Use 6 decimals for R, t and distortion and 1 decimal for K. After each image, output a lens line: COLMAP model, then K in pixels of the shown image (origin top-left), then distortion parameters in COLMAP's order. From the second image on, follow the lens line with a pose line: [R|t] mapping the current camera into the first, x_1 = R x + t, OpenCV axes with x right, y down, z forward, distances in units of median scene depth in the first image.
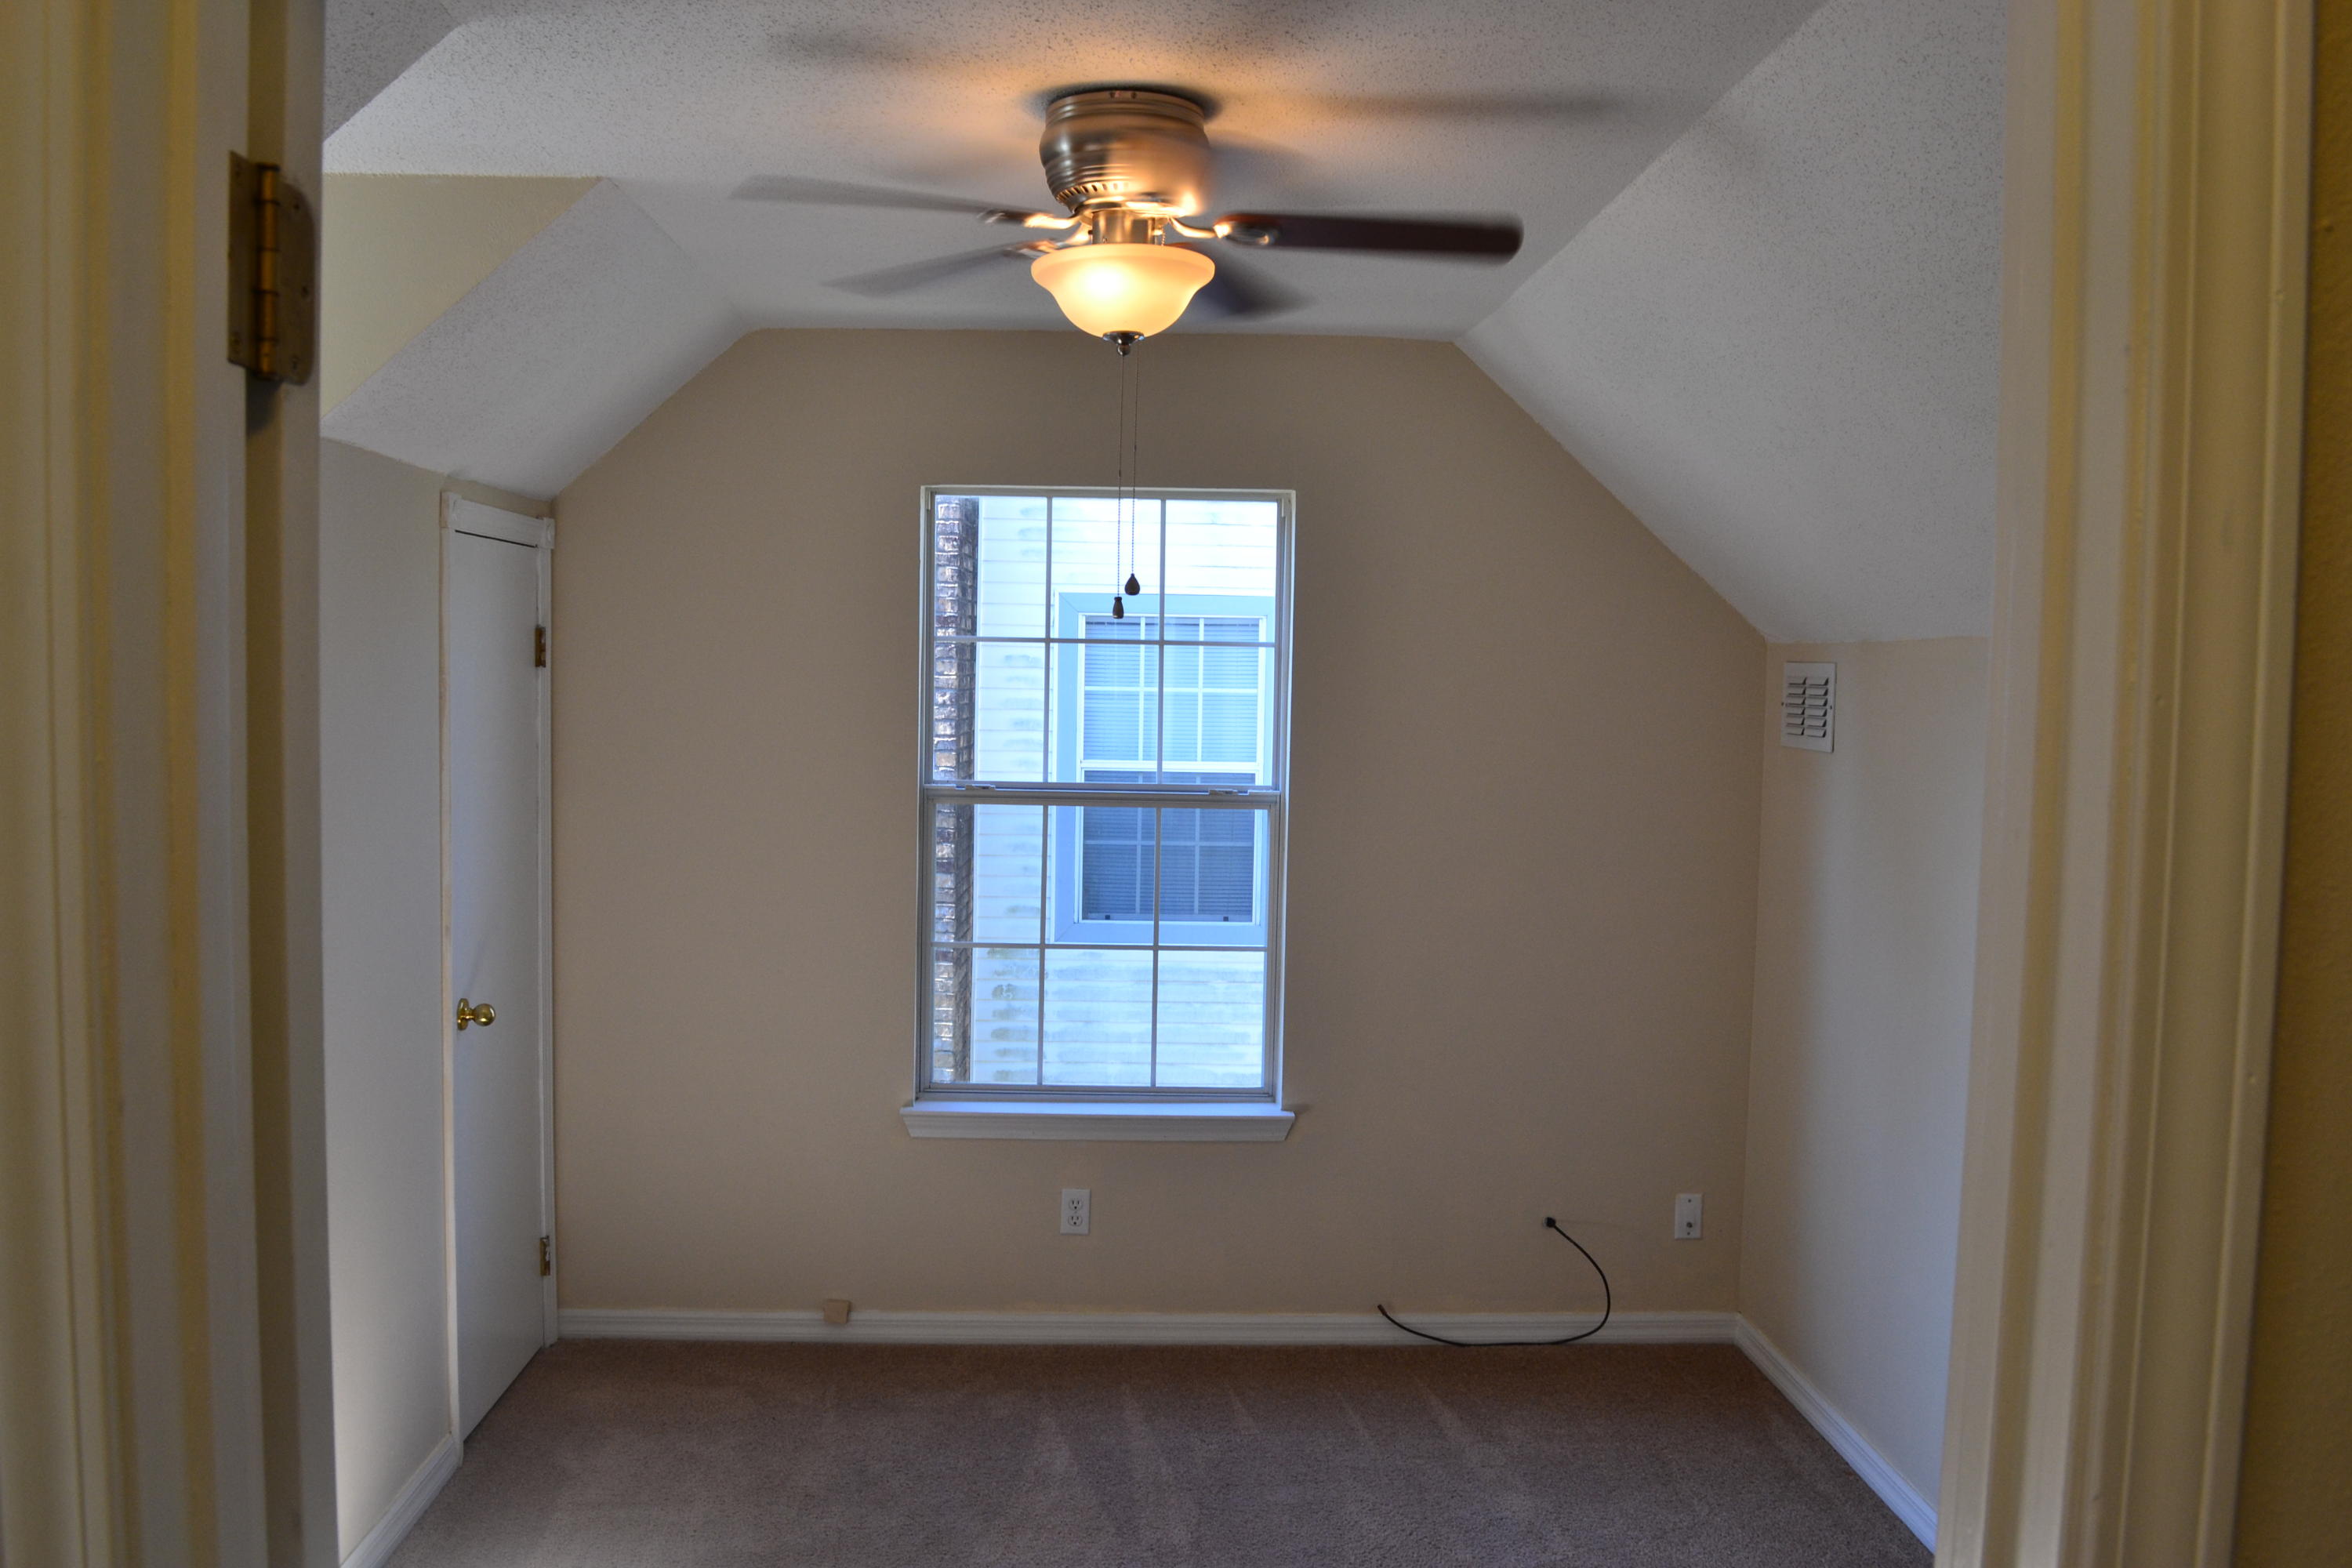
lens RADIAL K [[1880.0, 0, 1168.9], [0, 1880.0, 780.6], [0, 0, 1]] dist [-0.085711, 0.015547]
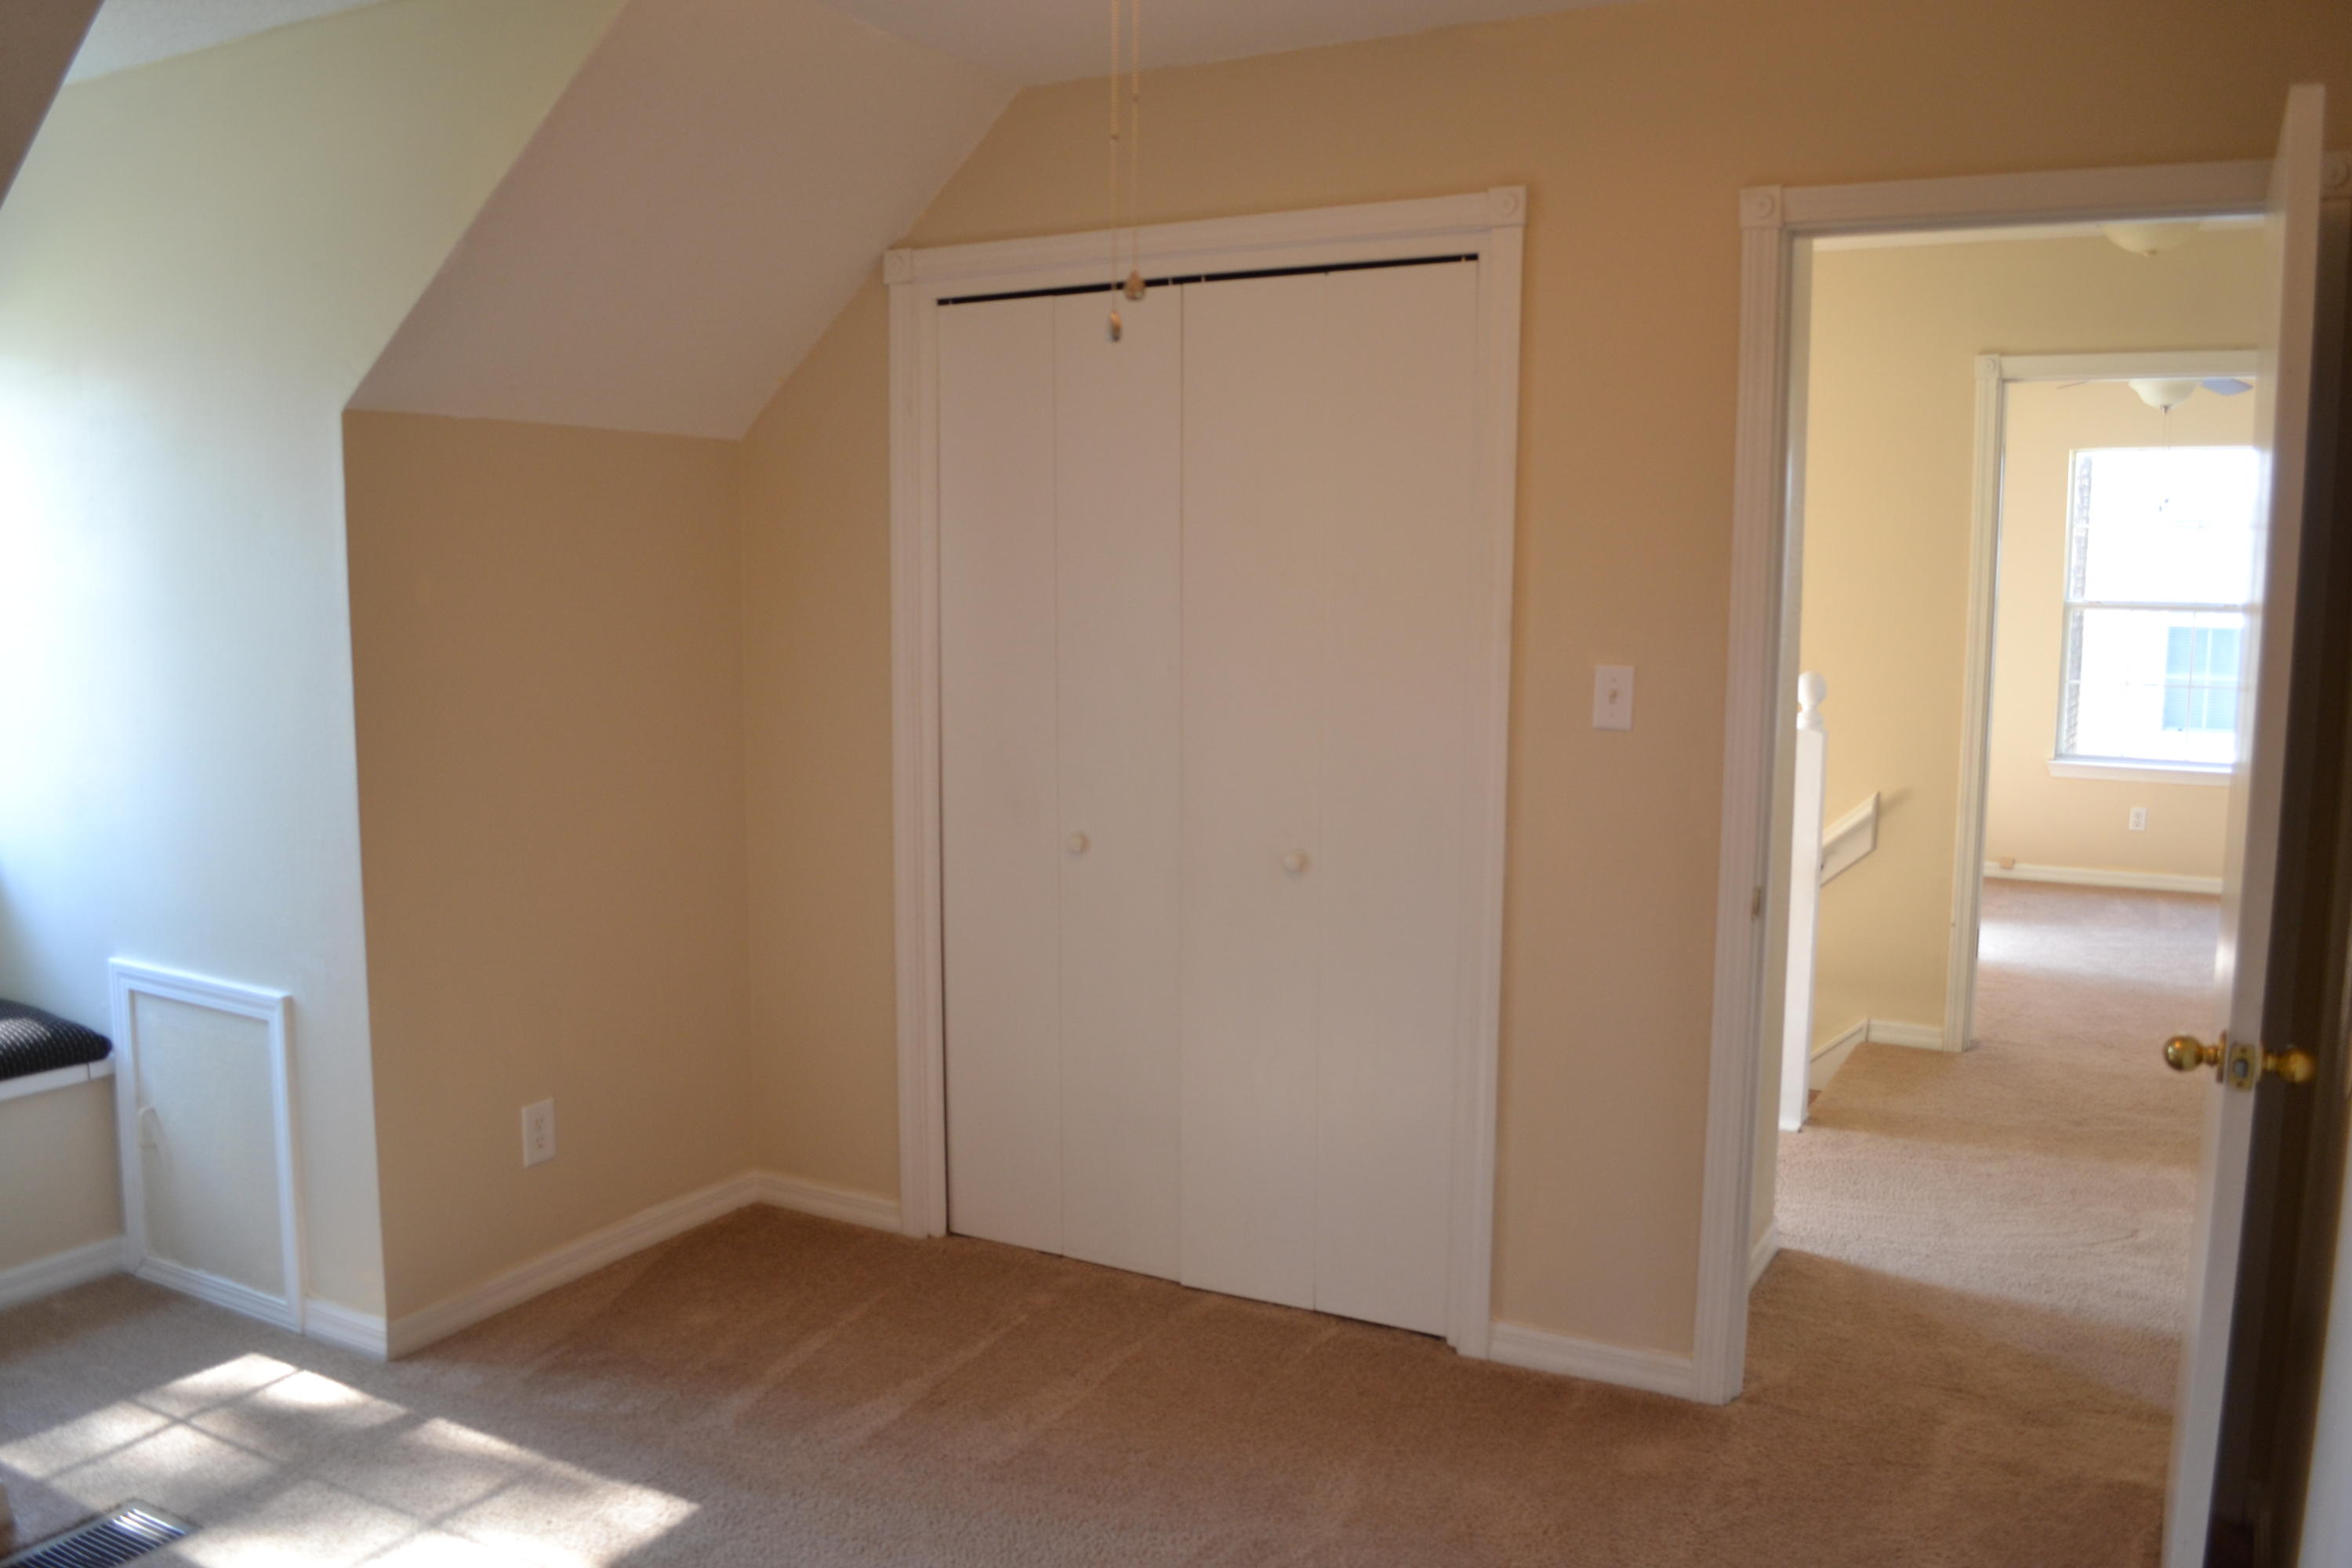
lens RADIAL K [[1880.0, 0, 1180.2], [0, 1880.0, 789.3], [0, 0, 1]] dist [-0.085711, 0.015547]
pose [[0.852005, 0.049054, -0.521230, 0.106648], [-0.021796, 0.998061, 0.058302, 0.119231], [0.523080, -0.038312, 0.851422, -1.270749]]
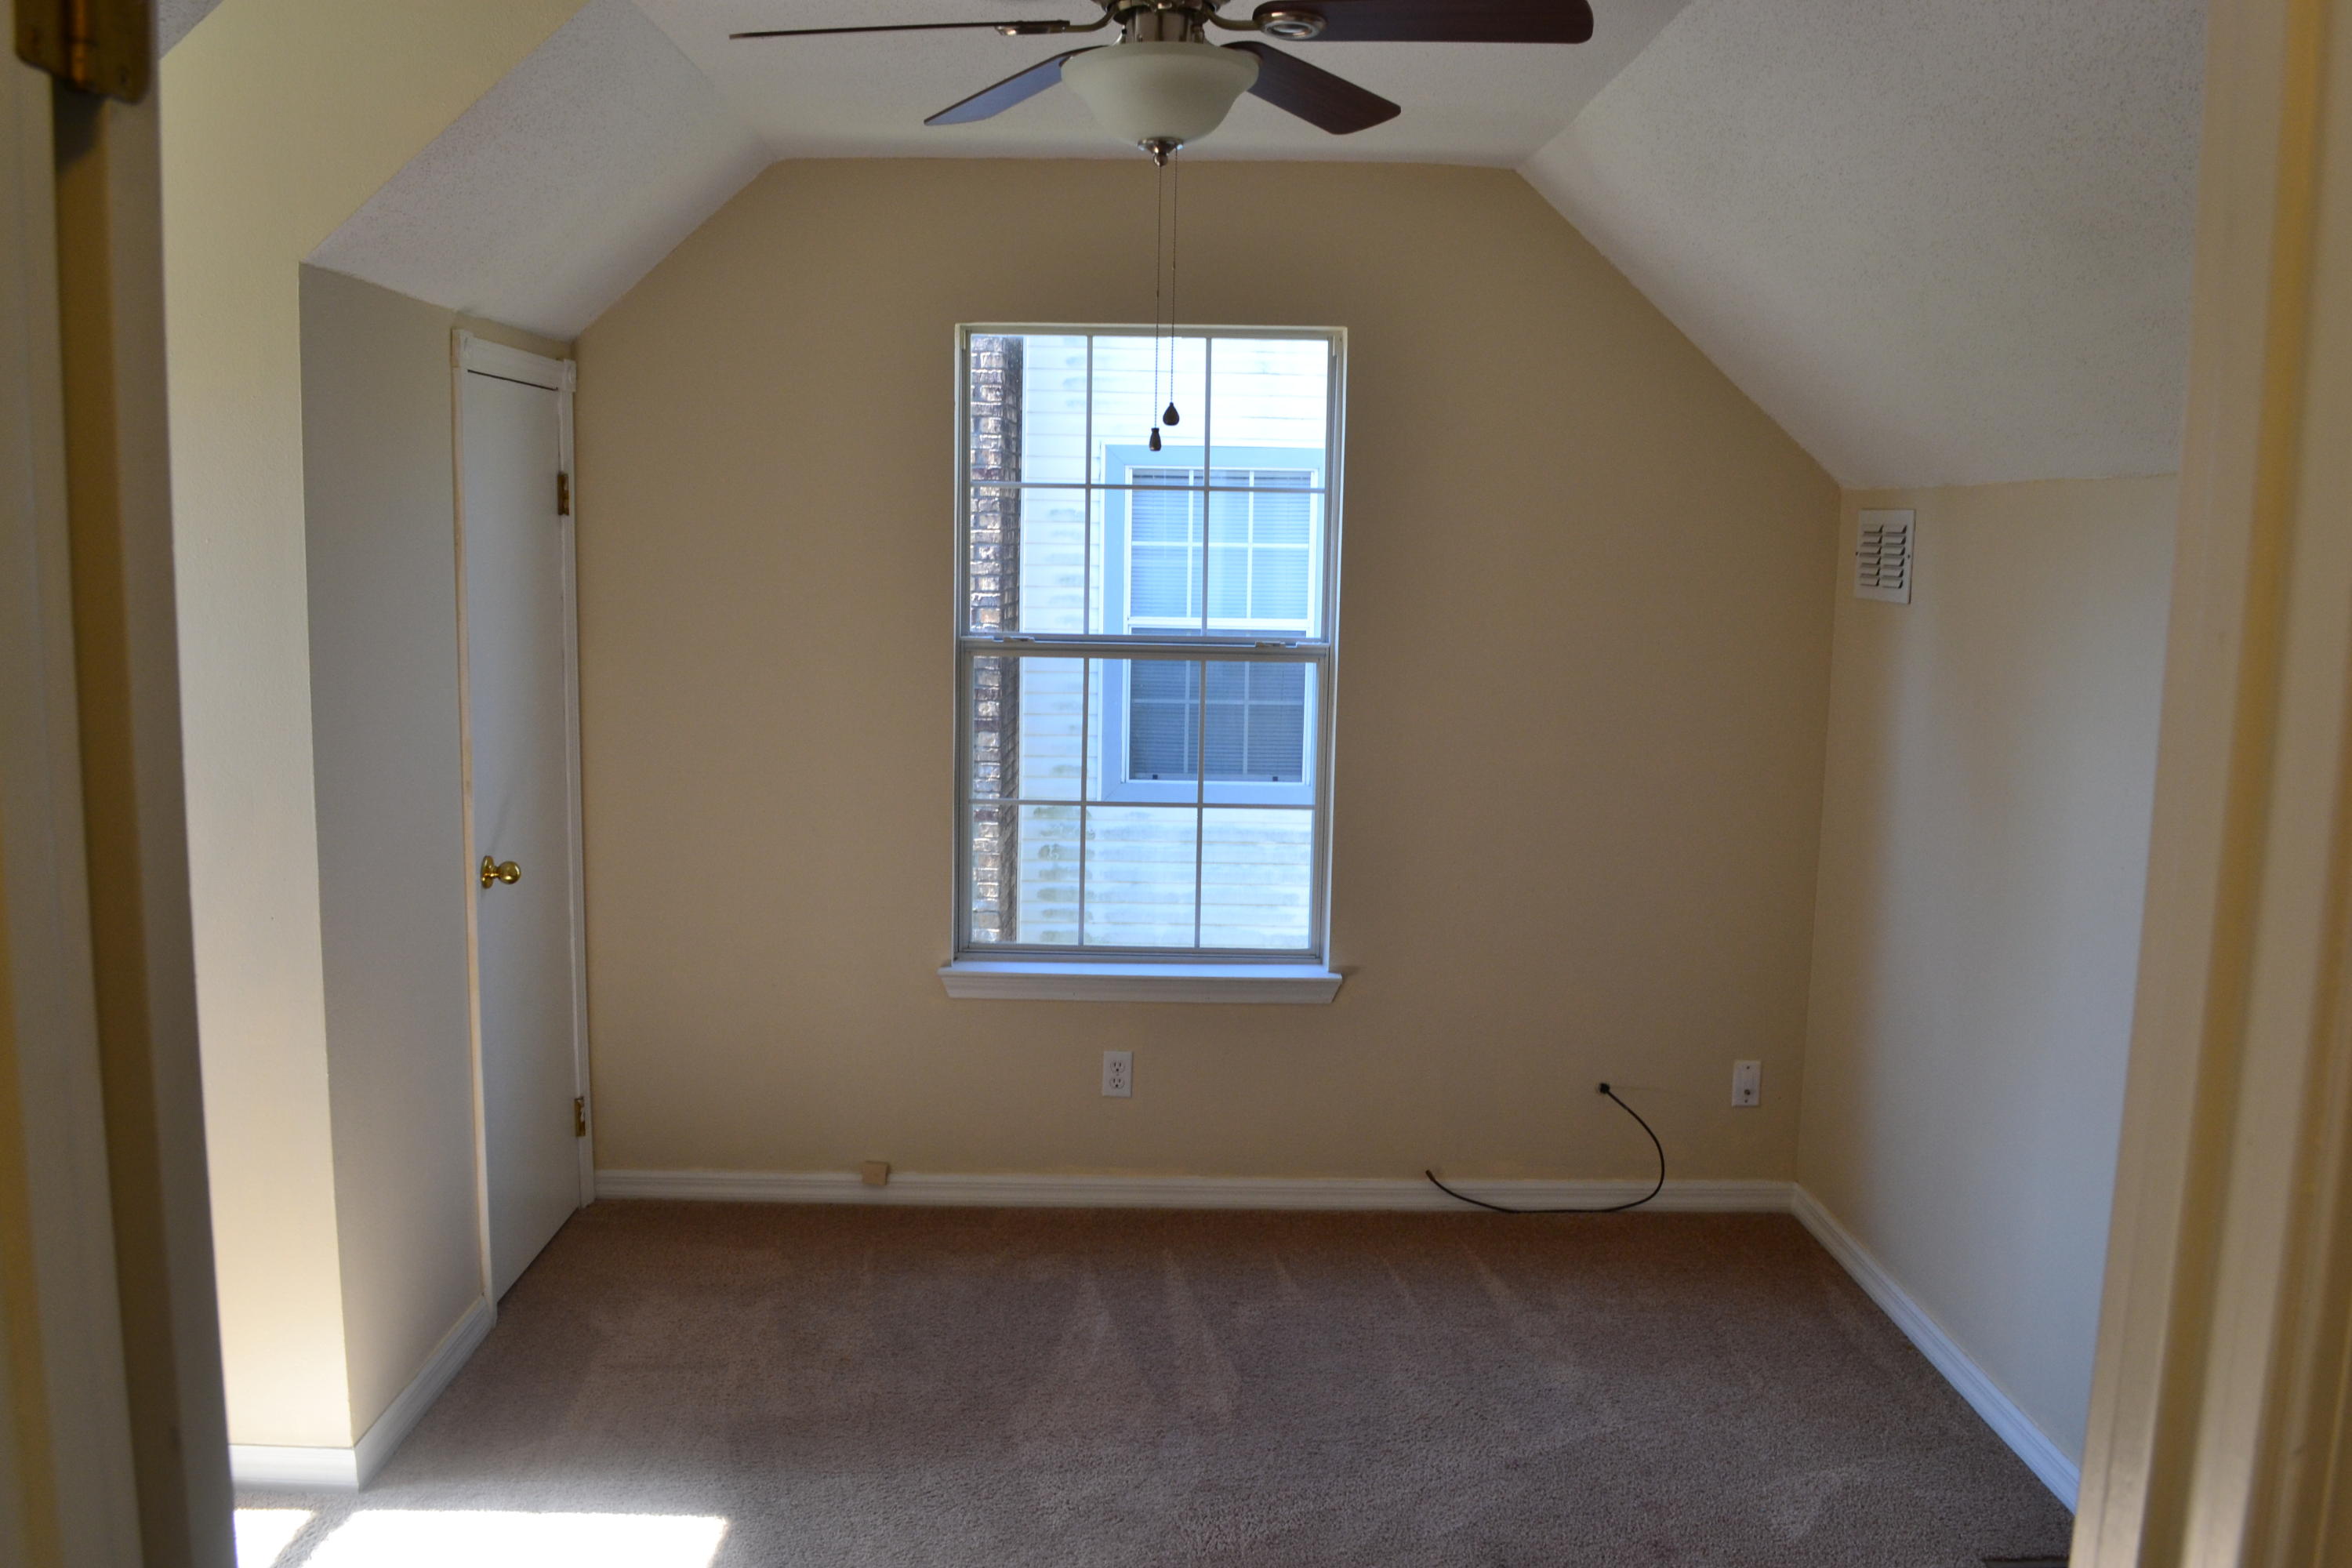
lens RADIAL K [[1880.0, 0, 1178.5], [0, 1880.0, 787.6], [0, 0, 1]] dist [-0.085711, 0.015547]
pose [[0.999739, 0.002832, -0.022653, 0.004258], [-0.001094, 0.997079, 0.076369, 0.006407], [0.022803, -0.076324, 0.996822, 0.036699]]
